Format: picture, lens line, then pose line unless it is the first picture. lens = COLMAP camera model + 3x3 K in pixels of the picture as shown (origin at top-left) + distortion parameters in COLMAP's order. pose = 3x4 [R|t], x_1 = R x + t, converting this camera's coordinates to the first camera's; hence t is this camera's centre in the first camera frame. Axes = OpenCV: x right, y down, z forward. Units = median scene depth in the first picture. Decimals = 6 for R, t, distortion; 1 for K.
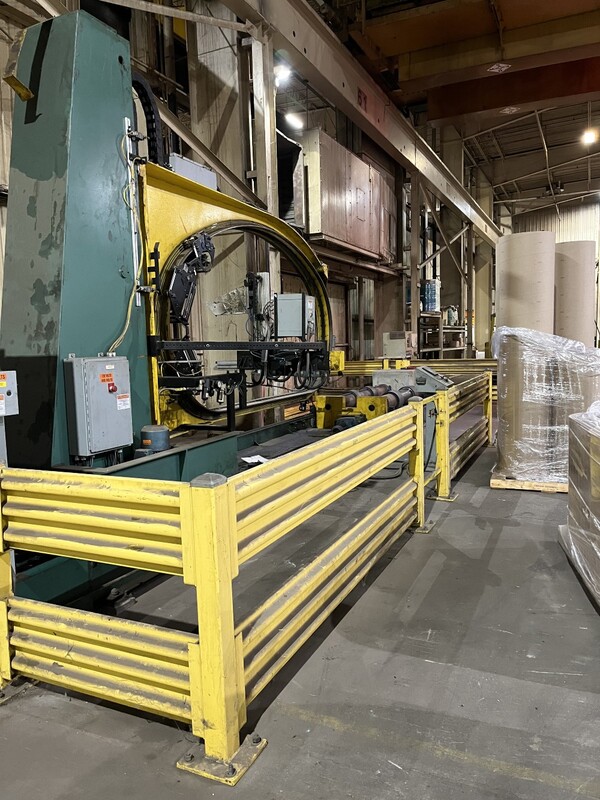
lens RADIAL K [[603.9, 0, 305.1], [0, 603.9, 397.5], [0, 0, 1]] dist [0.081440, -0.114060]
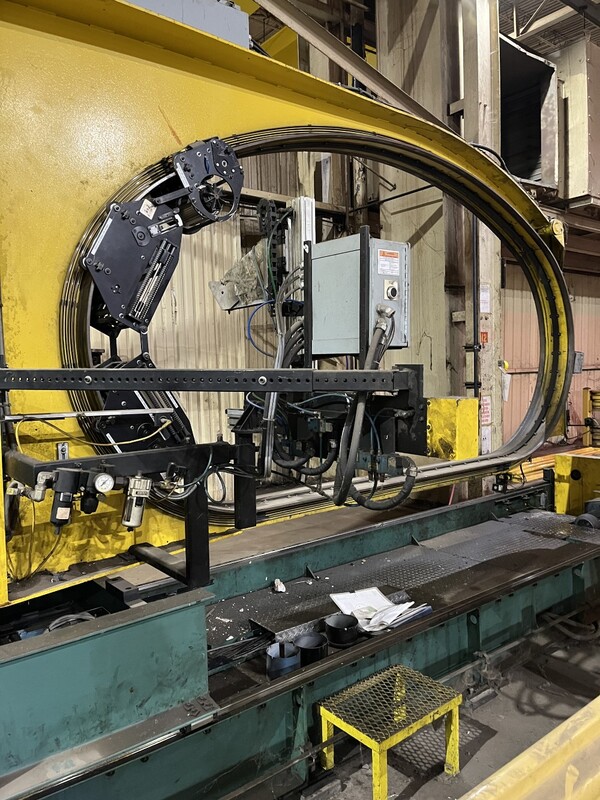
lens RADIAL K [[603.9, 0, 305.1], [0, 603.9, 397.5], [0, 0, 1]] dist [0.081440, -0.114060]
pose [[0.893359, 0.022282, -0.448791, 0.081896], [-0.036963, 0.999029, -0.023978, -0.042450], [0.447821, 0.038009, 0.893315, 0.432924]]
